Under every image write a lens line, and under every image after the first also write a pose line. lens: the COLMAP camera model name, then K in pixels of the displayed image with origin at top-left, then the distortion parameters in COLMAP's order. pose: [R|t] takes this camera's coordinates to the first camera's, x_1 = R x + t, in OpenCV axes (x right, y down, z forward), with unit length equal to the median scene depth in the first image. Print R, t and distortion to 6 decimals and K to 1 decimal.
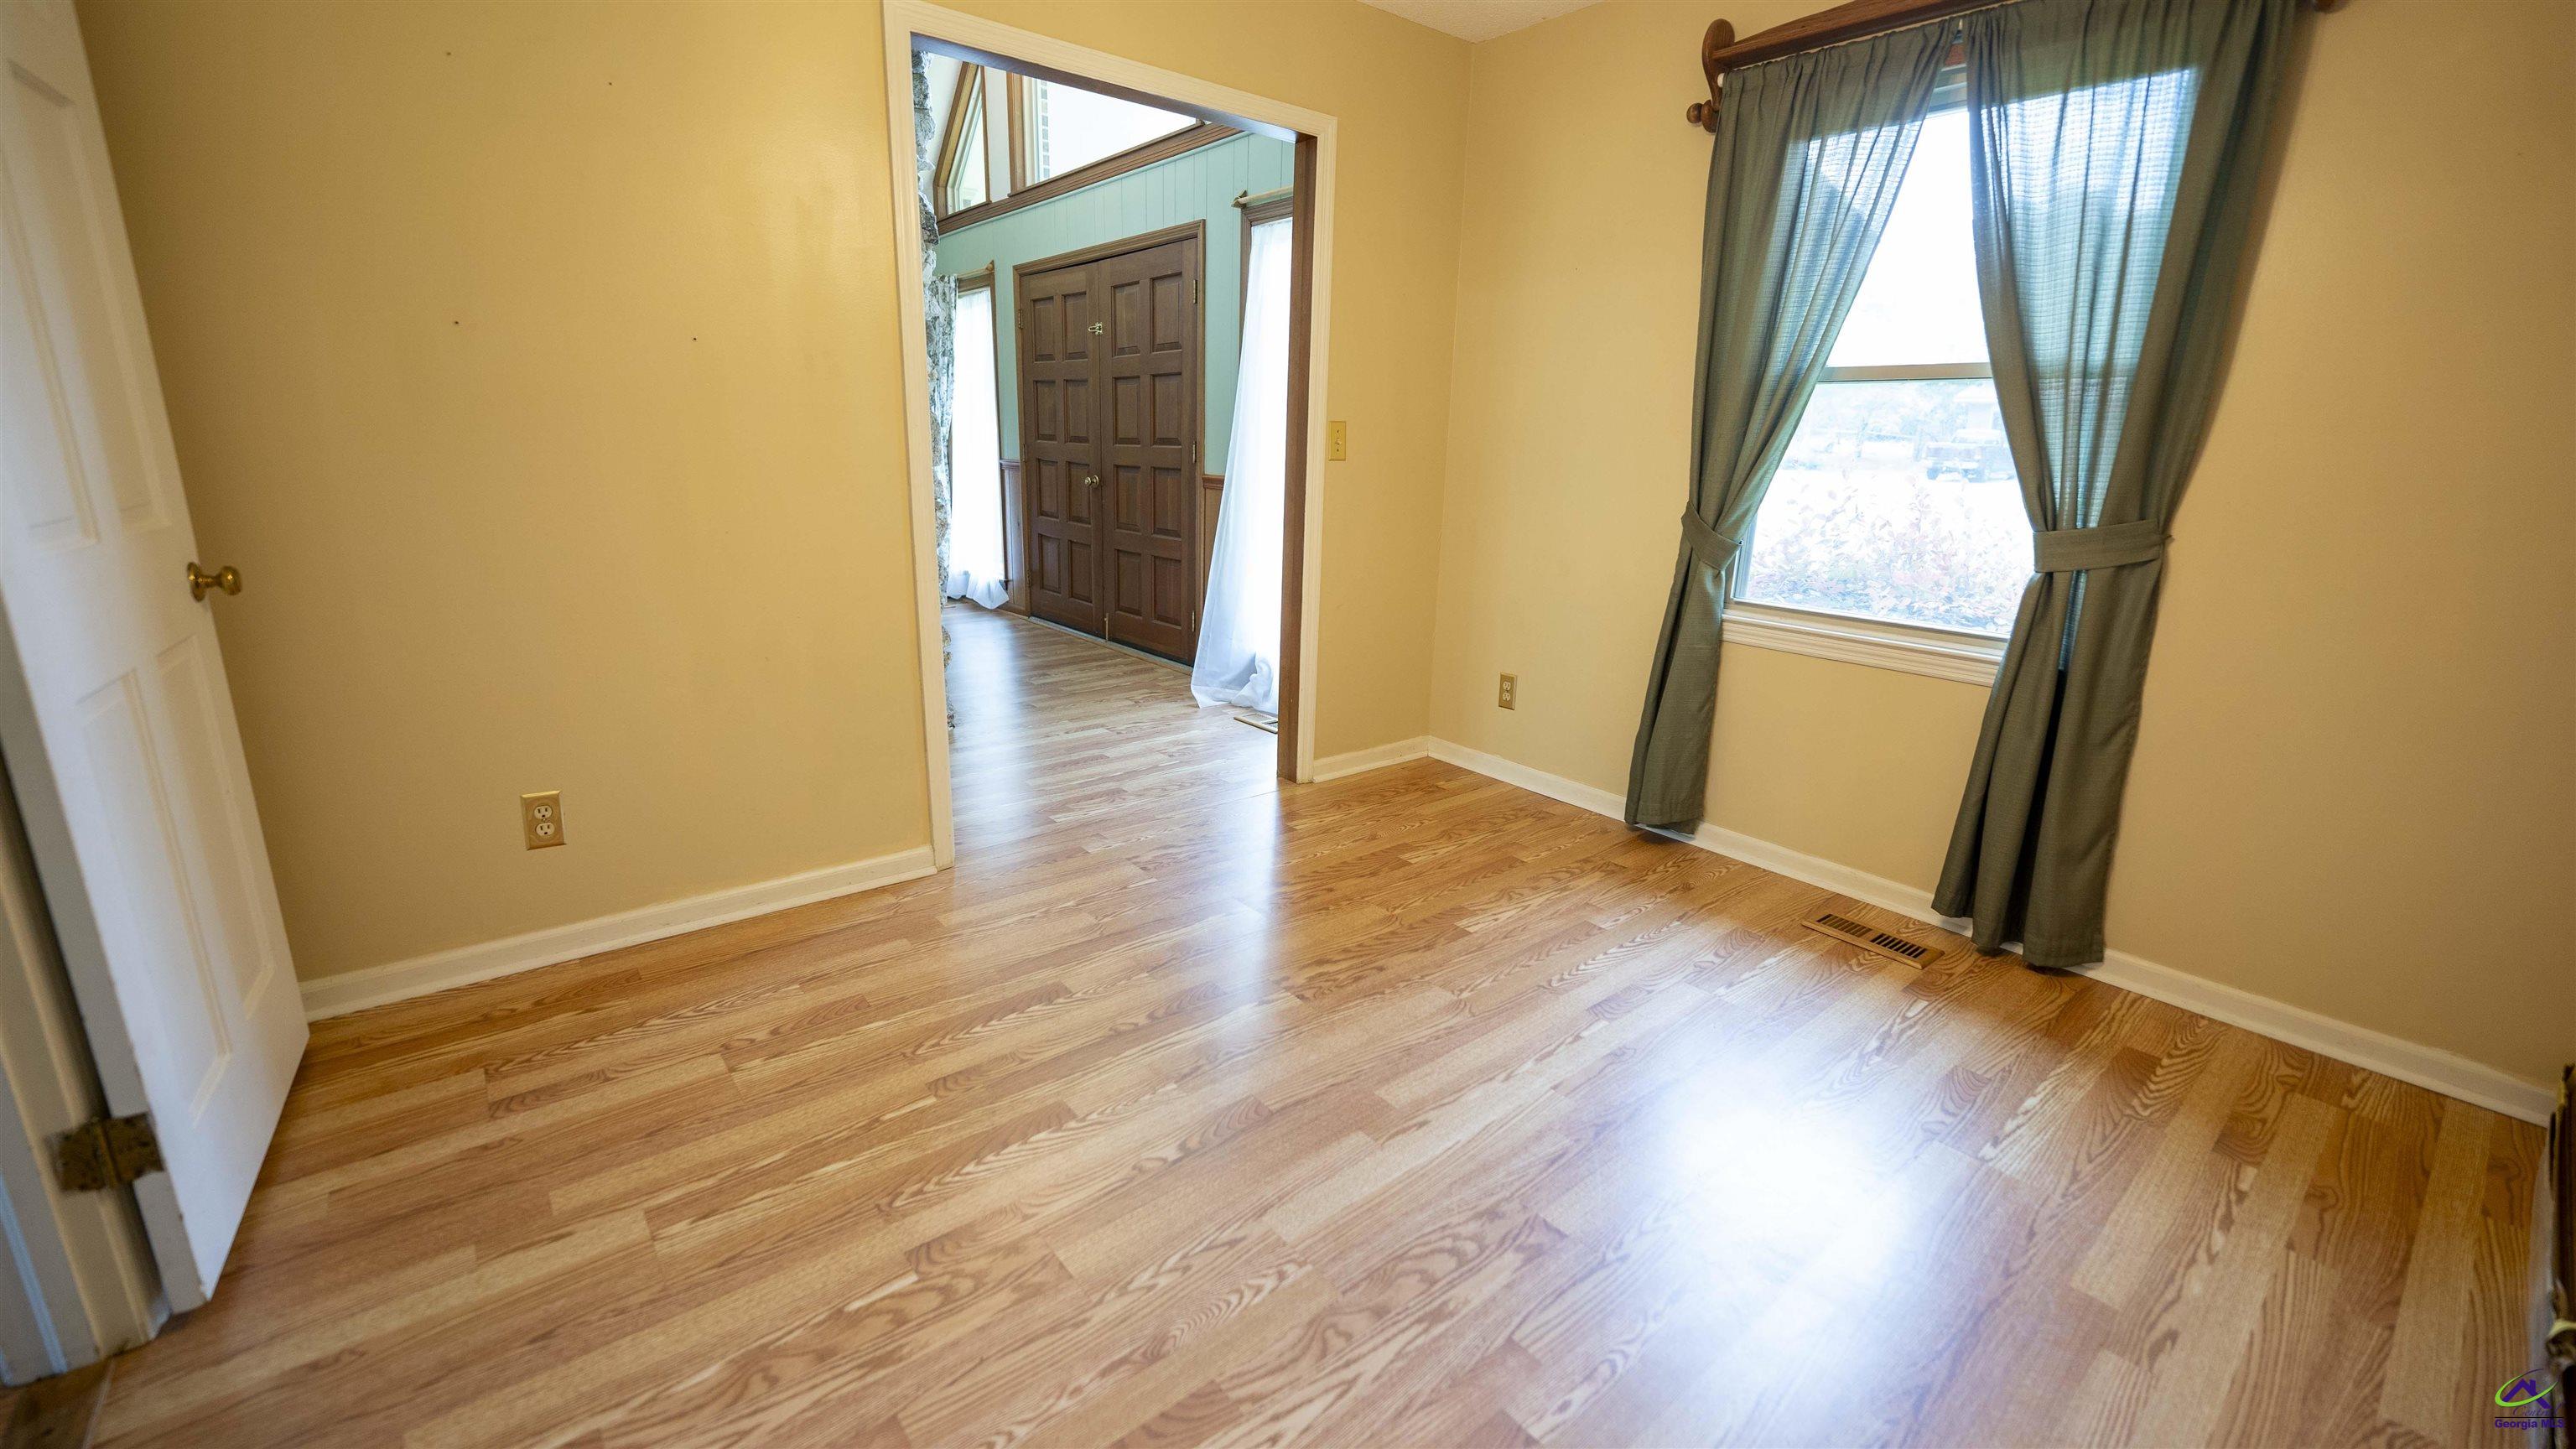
lens RADIAL K [[1043.9, 0, 1295.5], [0, 1043.9, 716.6], [0, 0, 1]] dist [-0.013326, -0.000558]
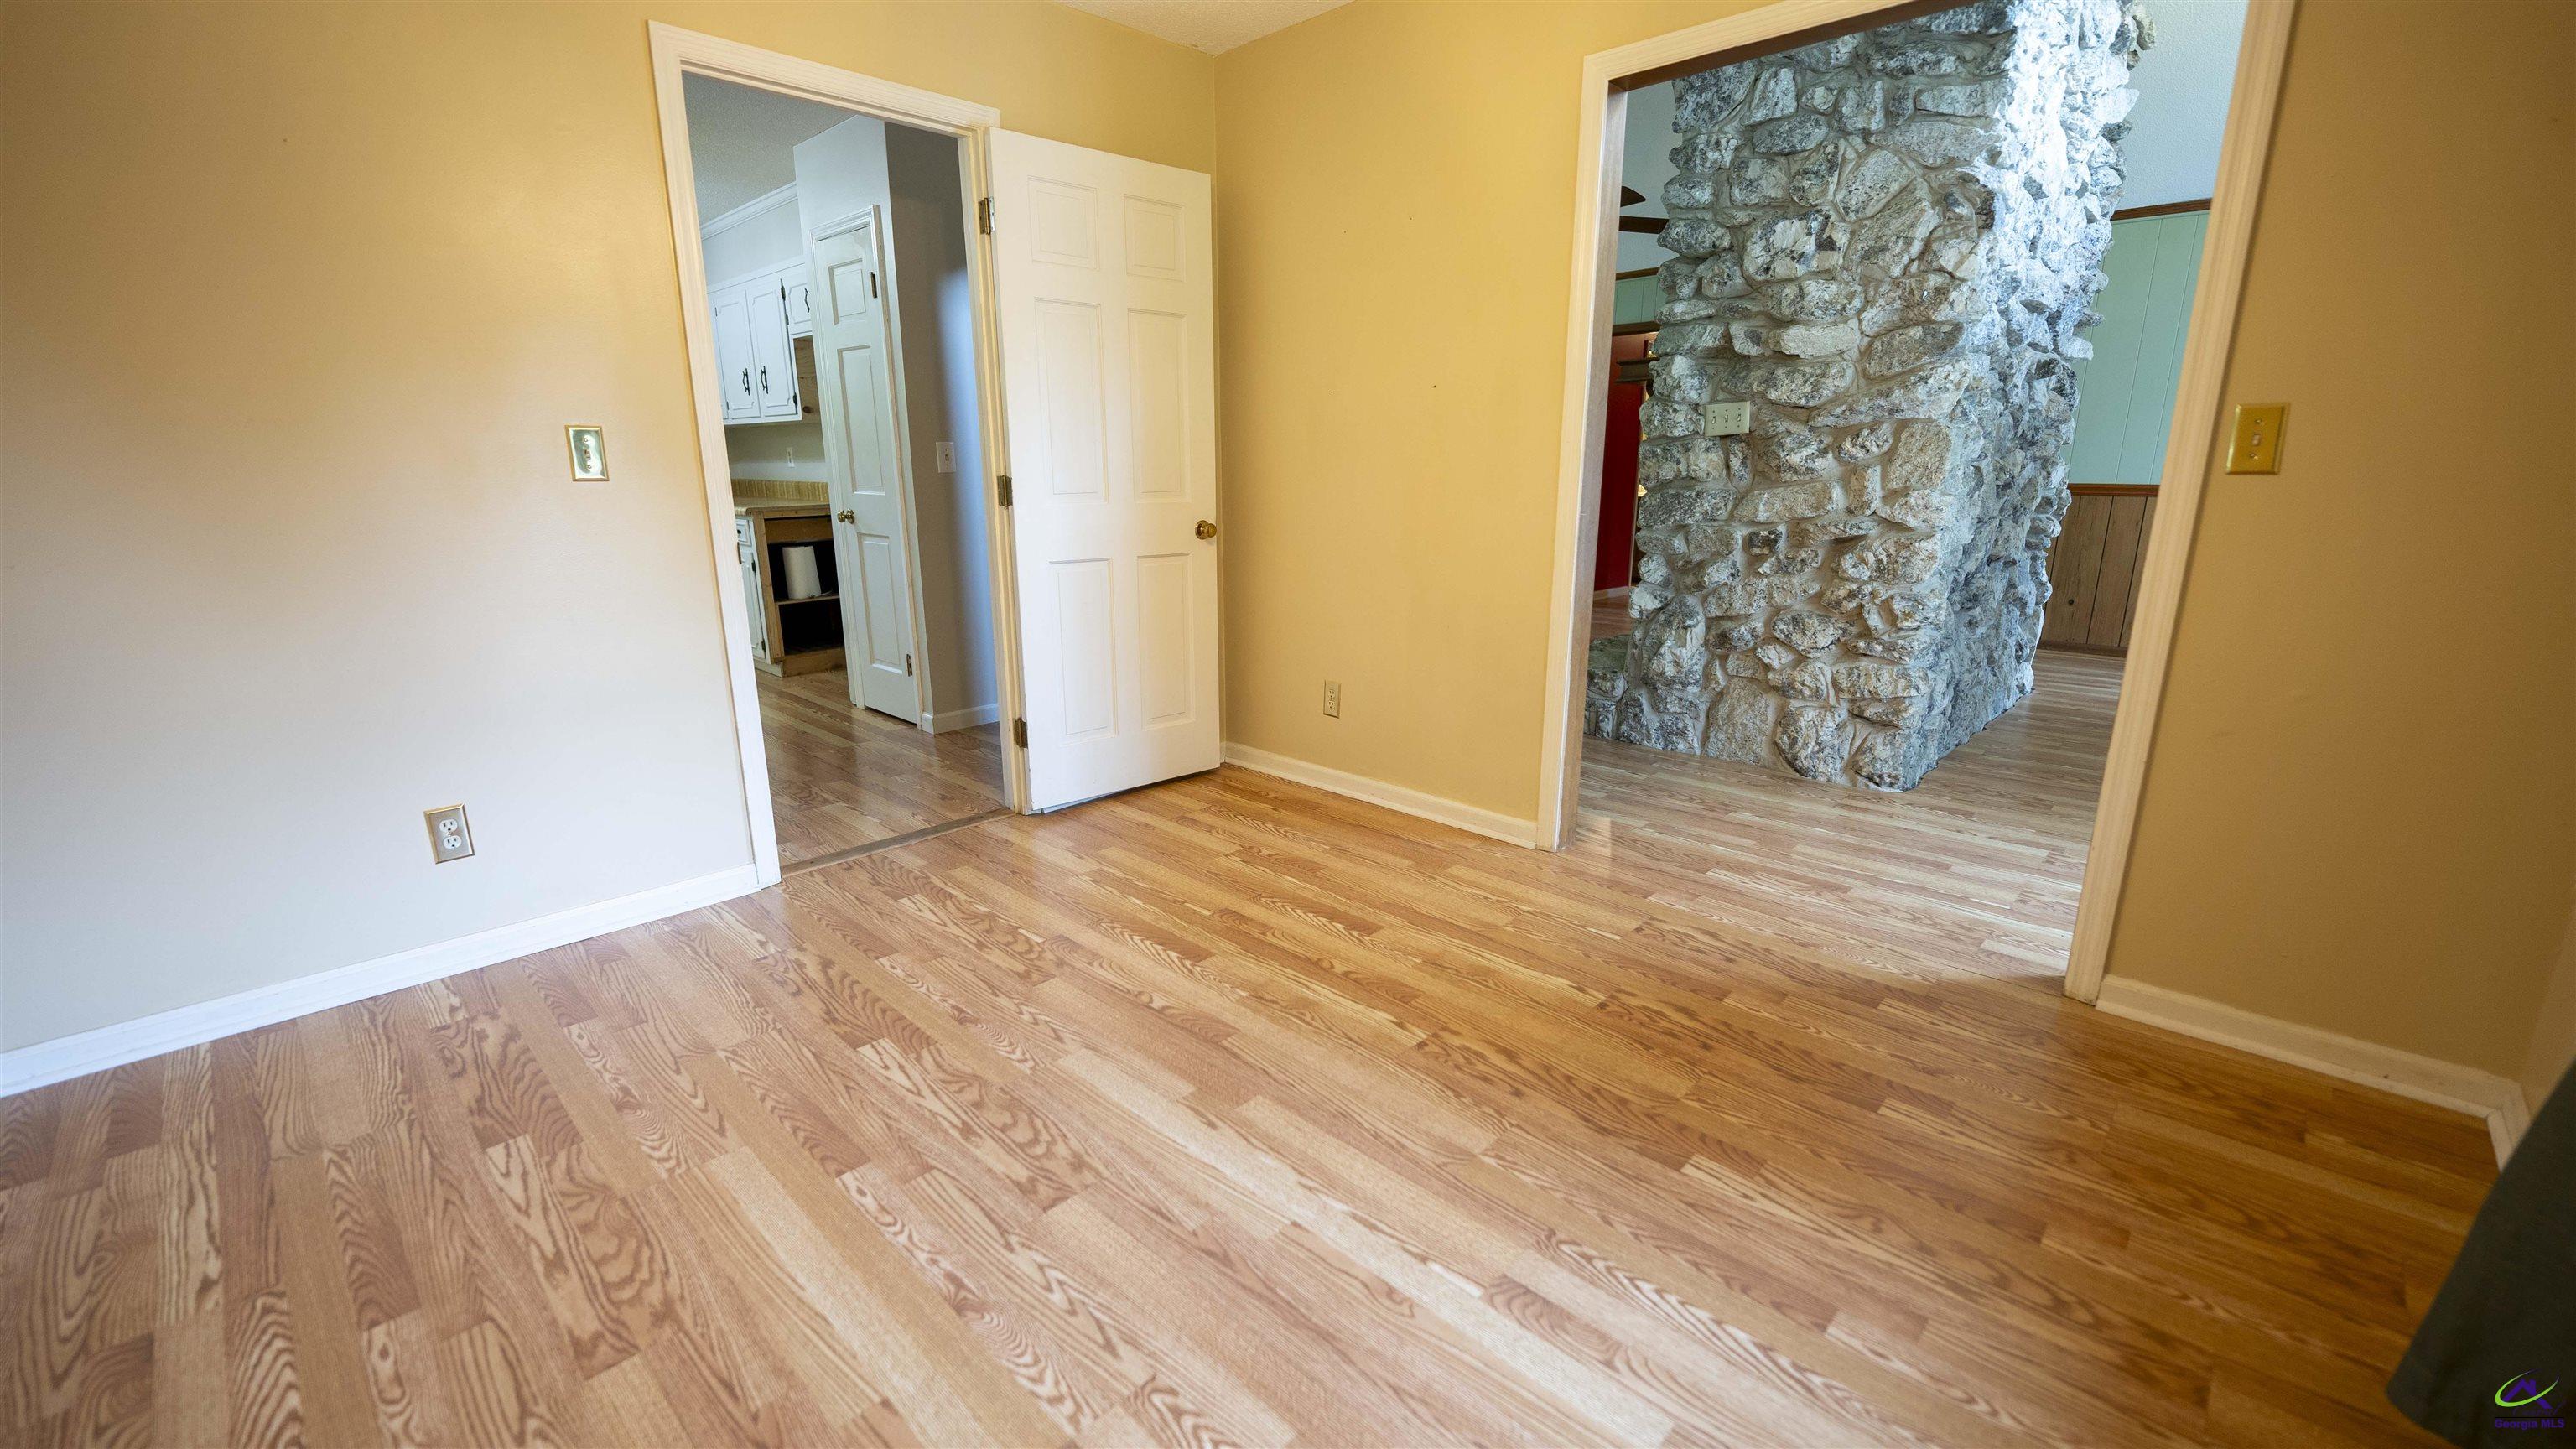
lens RADIAL K [[1043.9, 0, 1295.5], [0, 1043.9, 716.6], [0, 0, 1]] dist [-0.013326, -0.000558]
pose [[0.120157, 0.211350, -0.969997, 0.827186], [-0.249683, 0.952102, 0.176522, -0.143288], [0.960844, 0.220981, 0.167172, 0.673185]]
